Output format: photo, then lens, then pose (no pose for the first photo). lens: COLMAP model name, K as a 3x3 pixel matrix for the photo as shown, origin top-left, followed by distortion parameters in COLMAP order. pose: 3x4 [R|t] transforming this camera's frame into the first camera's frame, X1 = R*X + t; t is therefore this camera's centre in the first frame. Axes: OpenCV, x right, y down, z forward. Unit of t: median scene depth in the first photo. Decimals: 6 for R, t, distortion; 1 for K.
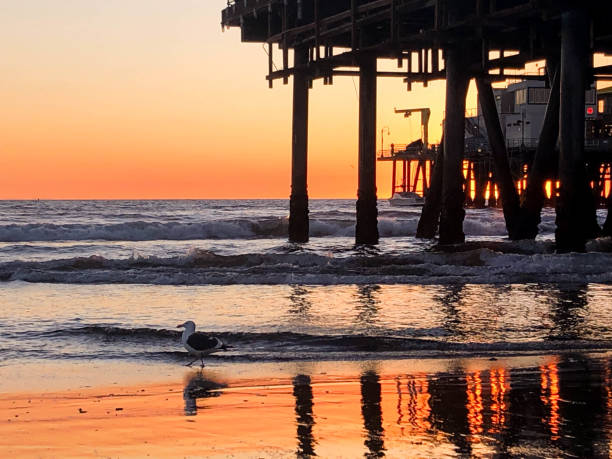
lens RADIAL K [[1532.4, 0, 306.0], [0, 1532.4, 229.5], [0, 0, 1]] dist [0.081182, -0.211459]
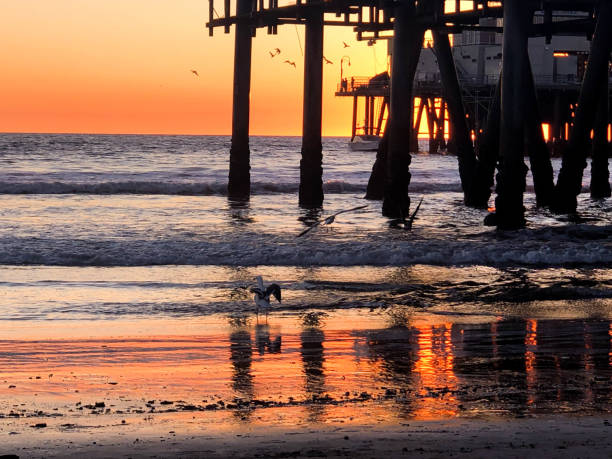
lens RADIAL K [[892.0, 0, 265.0], [0, 892.0, 229.4], [0, 0, 1]] dist [0.009682, -0.183906]
pose [[0.999445, 0.010961, 0.031444, -0.006010], [-0.010662, 0.999897, -0.009646, 0.030096], [-0.031547, 0.009306, 0.999459, 0.459117]]
